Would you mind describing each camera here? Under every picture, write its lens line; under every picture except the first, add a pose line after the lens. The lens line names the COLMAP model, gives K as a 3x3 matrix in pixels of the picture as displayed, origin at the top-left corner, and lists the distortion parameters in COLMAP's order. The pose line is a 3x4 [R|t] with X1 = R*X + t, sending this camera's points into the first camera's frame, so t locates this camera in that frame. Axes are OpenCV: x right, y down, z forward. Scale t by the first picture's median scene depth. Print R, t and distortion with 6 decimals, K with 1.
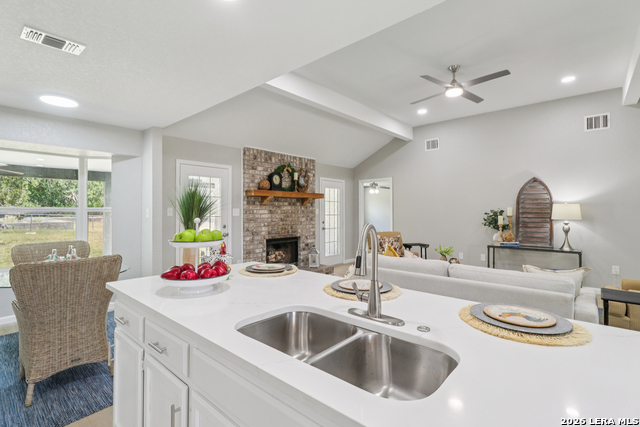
lens RADIAL K [[299.0, 0, 321.0], [0, 299.0, 208.4], [0, 0, 1]] dist [0.004040, -0.002725]
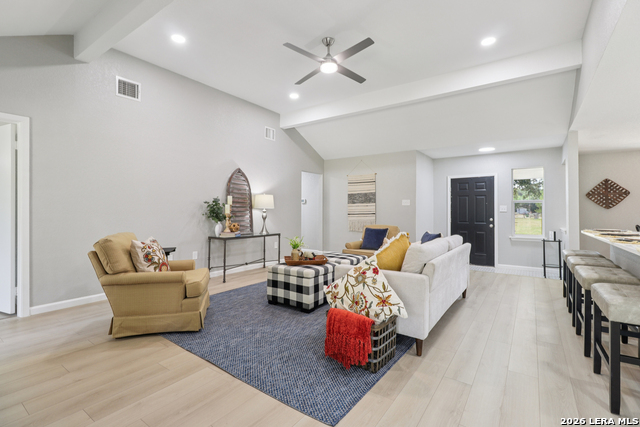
lens RADIAL K [[299.0, 0, 320.5], [0, 299.0, 208.5], [0, 0, 1]] dist [0.004040, -0.002725]
pose [[-0.101918, 0.007096, 0.994767, -0.329156], [-0.011042, 0.999905, -0.008264, 0.039433], [-0.994732, -0.011826, -0.101830, 0.781579]]
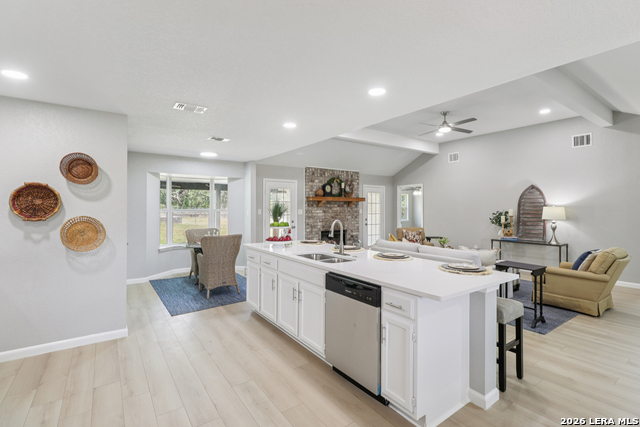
lens RADIAL K [[299.0, 0, 319.6], [0, 299.0, 205.4], [0, 0, 1]] dist [0.004040, -0.002725]
pose [[0.973061, 0.000395, -0.230547, 0.137499], [-0.000409, 1.000000, -0.000015, -0.018118], [0.230547, 0.000109, 0.973061, -0.380373]]
